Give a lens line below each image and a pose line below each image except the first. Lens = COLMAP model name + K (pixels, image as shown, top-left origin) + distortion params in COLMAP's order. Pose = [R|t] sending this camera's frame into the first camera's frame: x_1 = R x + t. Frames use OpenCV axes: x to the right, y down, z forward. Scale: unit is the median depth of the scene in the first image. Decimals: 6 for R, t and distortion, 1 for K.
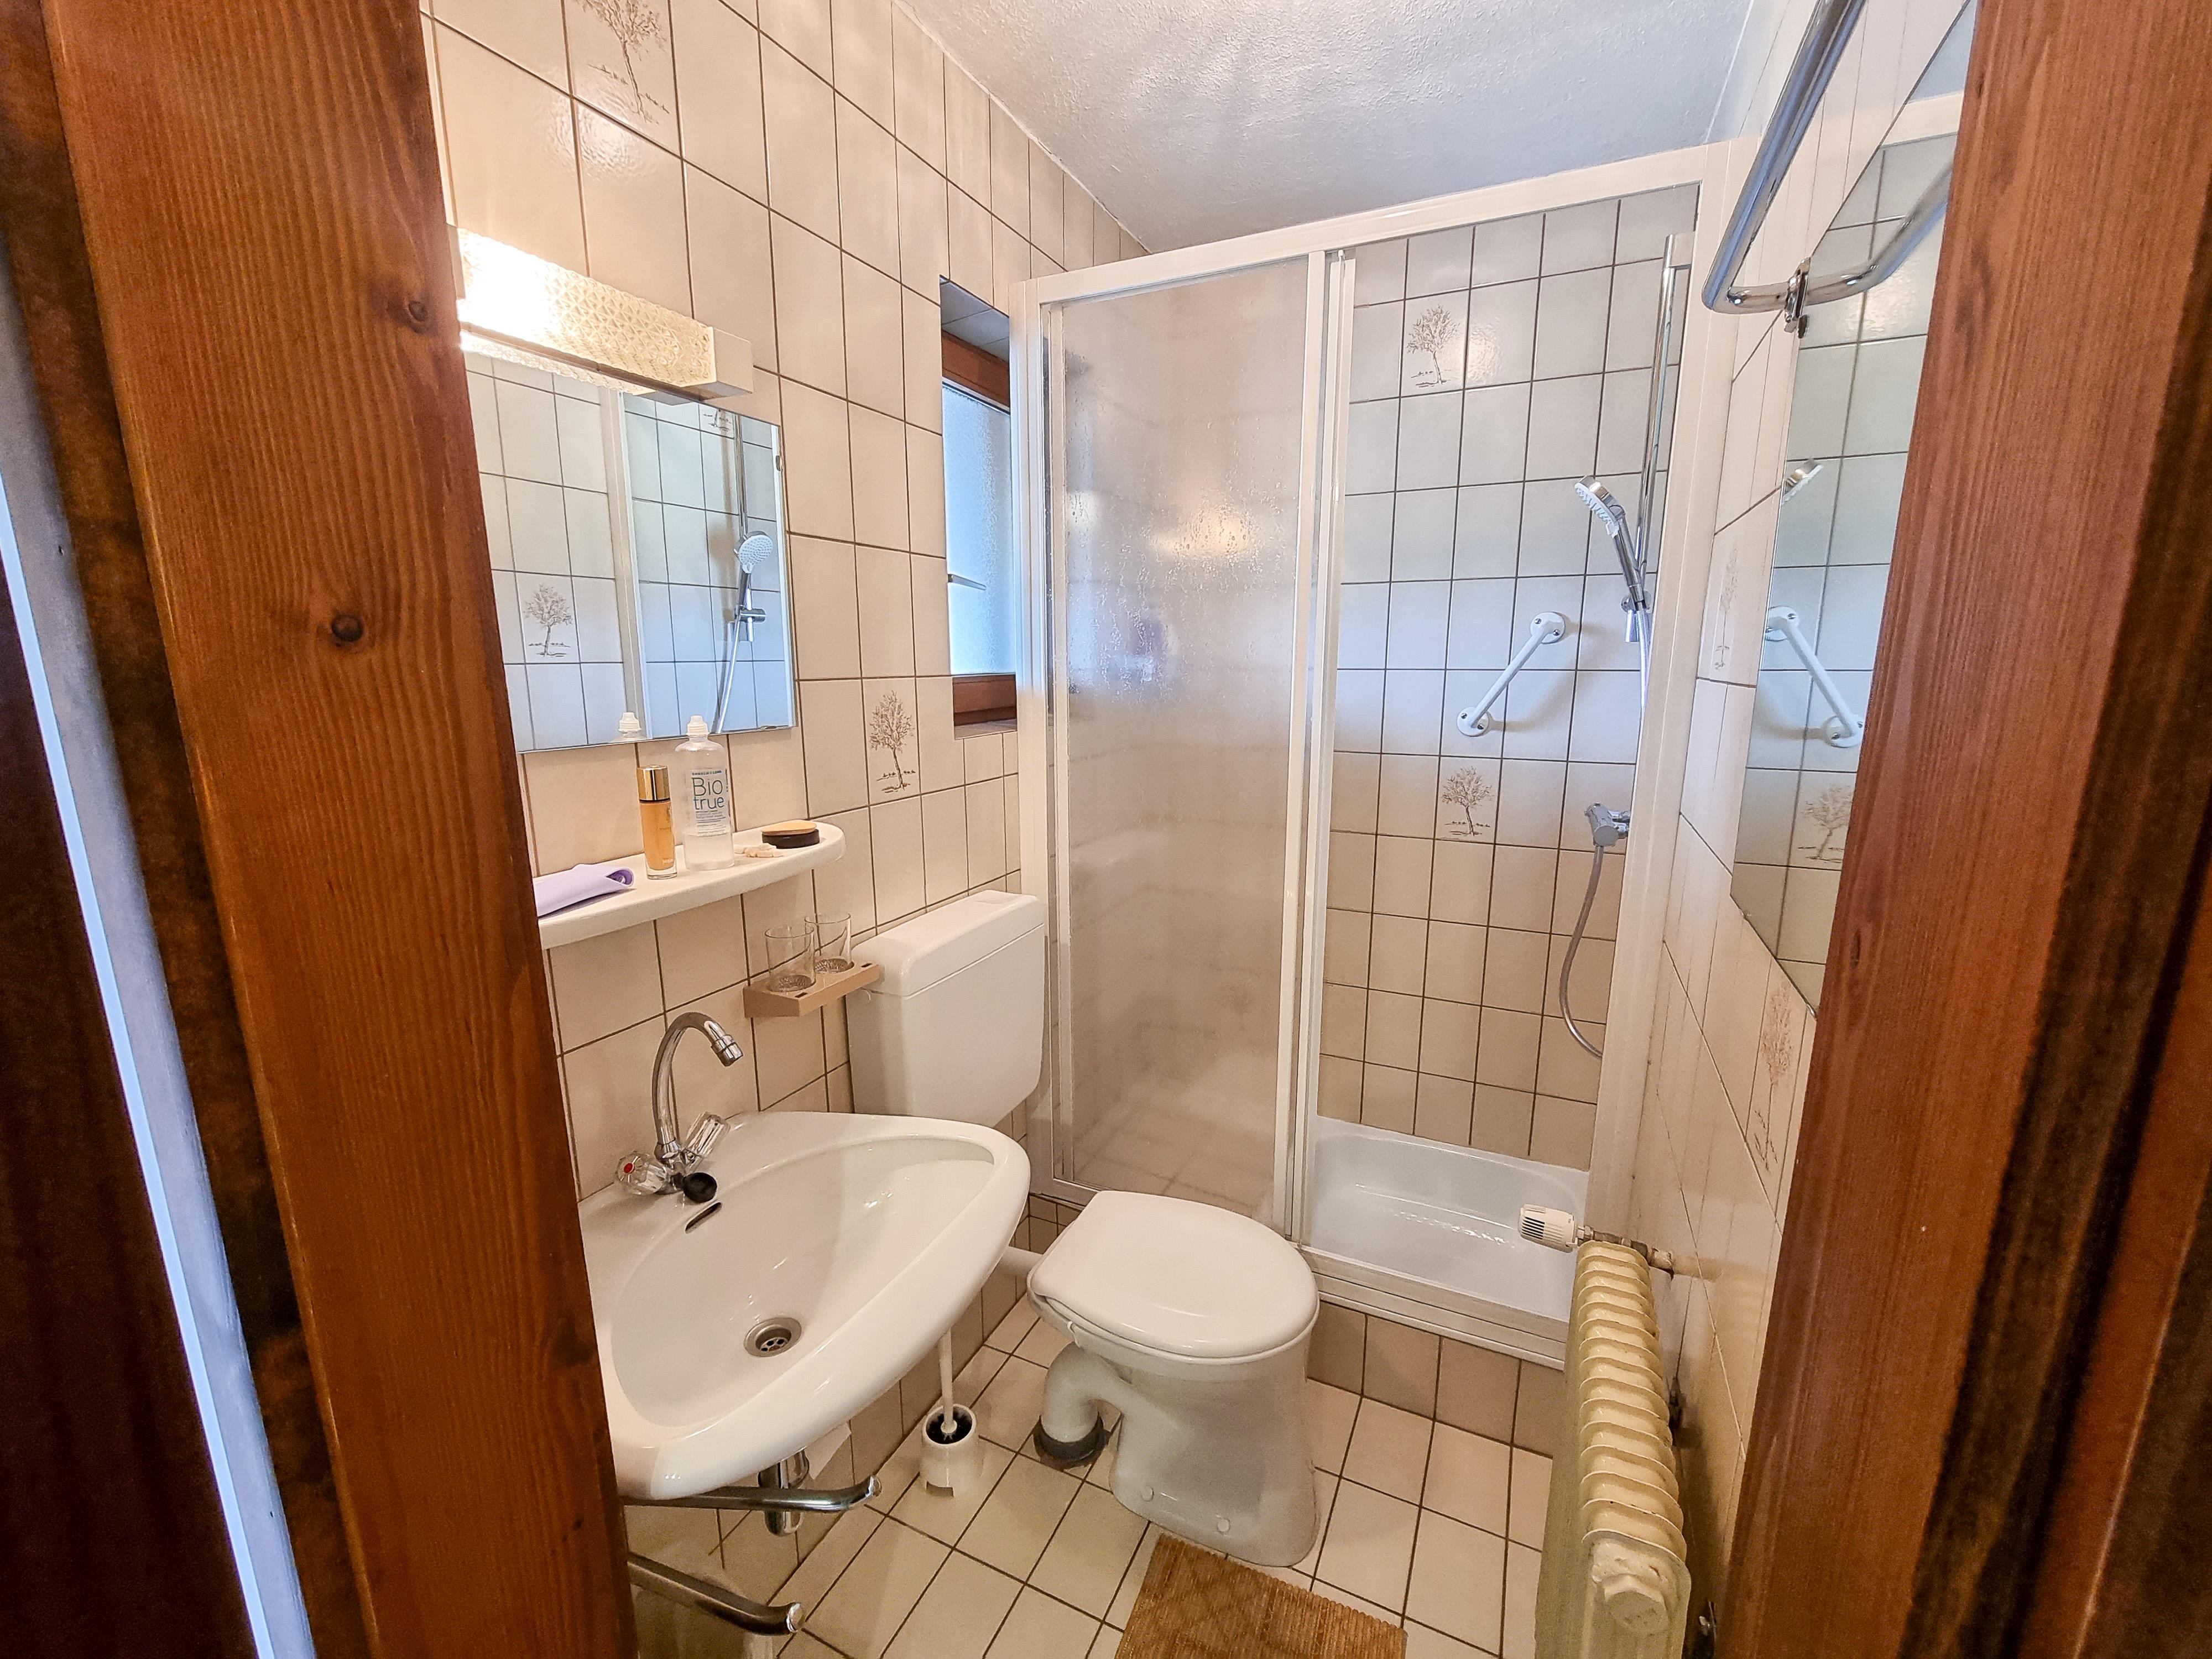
lens RADIAL K [[915.0, 0, 1108.5], [0, 915.0, 829.6], [0, 0, 1]] dist [-0.002595, -0.000086]
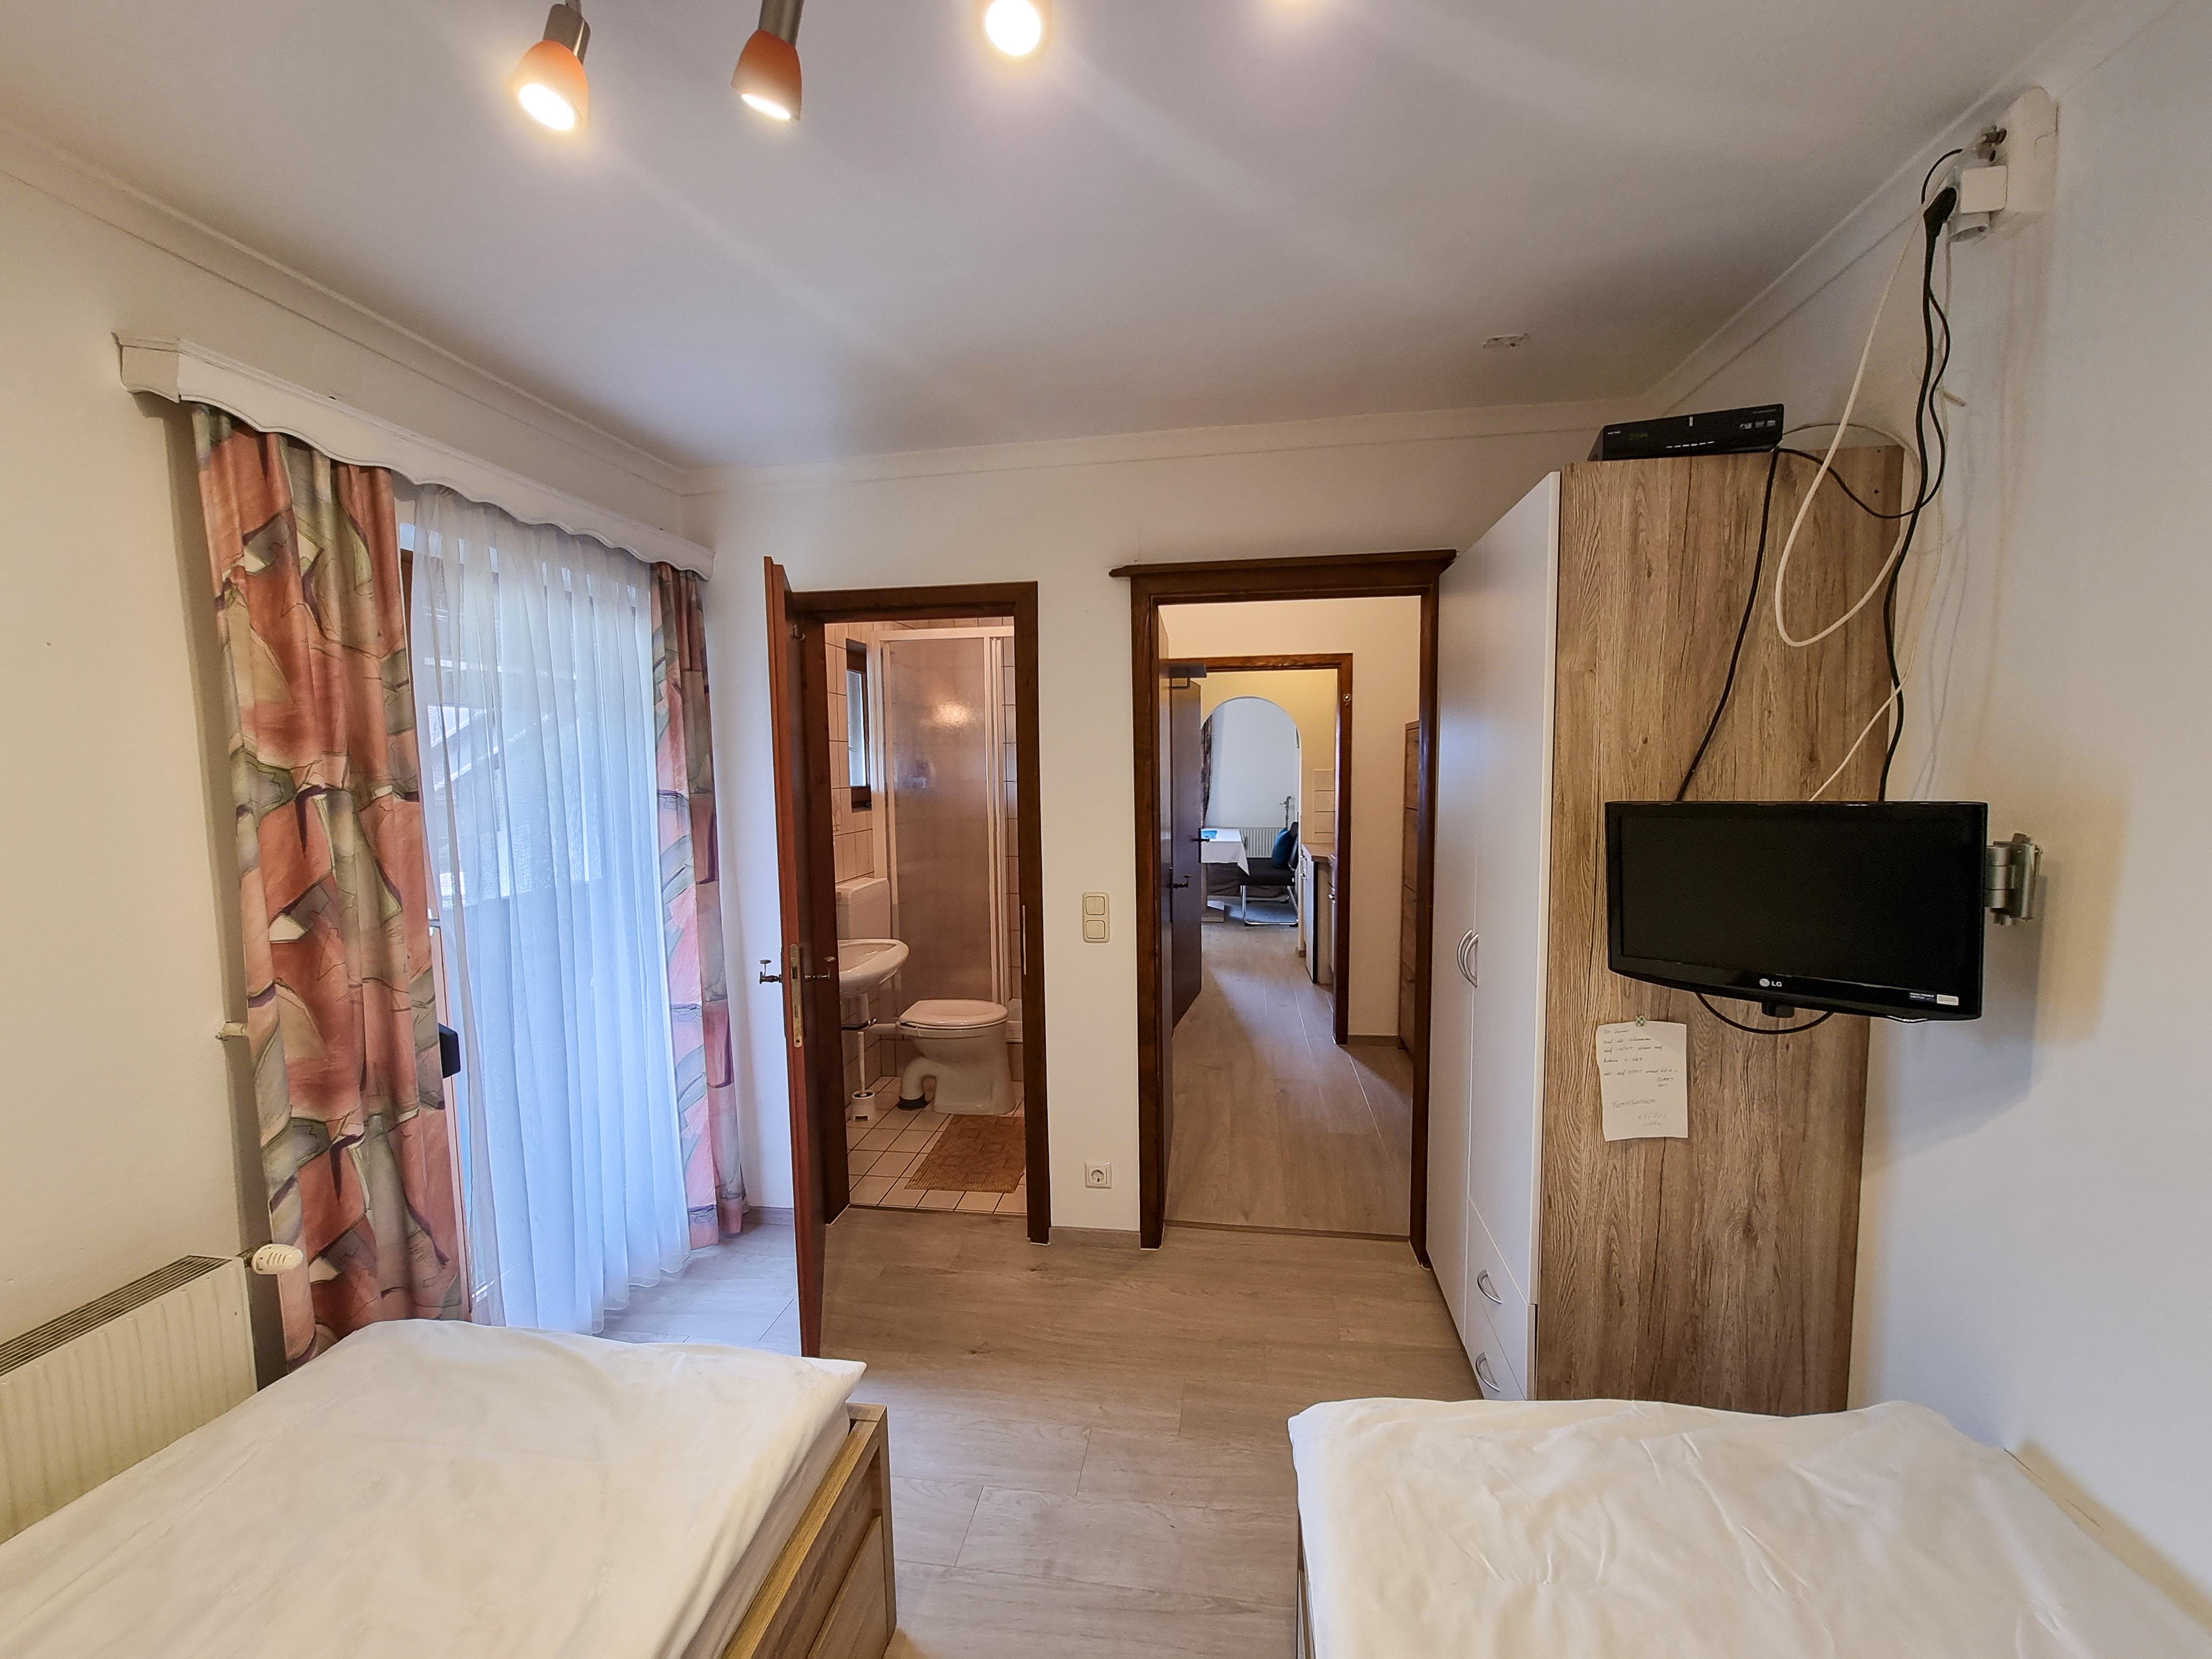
lens RADIAL K [[915.0, 0, 1098.3], [0, 915.0, 835.5], [0, 0, 1]] dist [-0.002595, -0.000086]
pose [[0.954385, -0.036696, 0.296317, -0.238068], [0.069506, 0.992459, -0.100961, 0.225883], [-0.290378, 0.116952, 0.949738, -1.338201]]
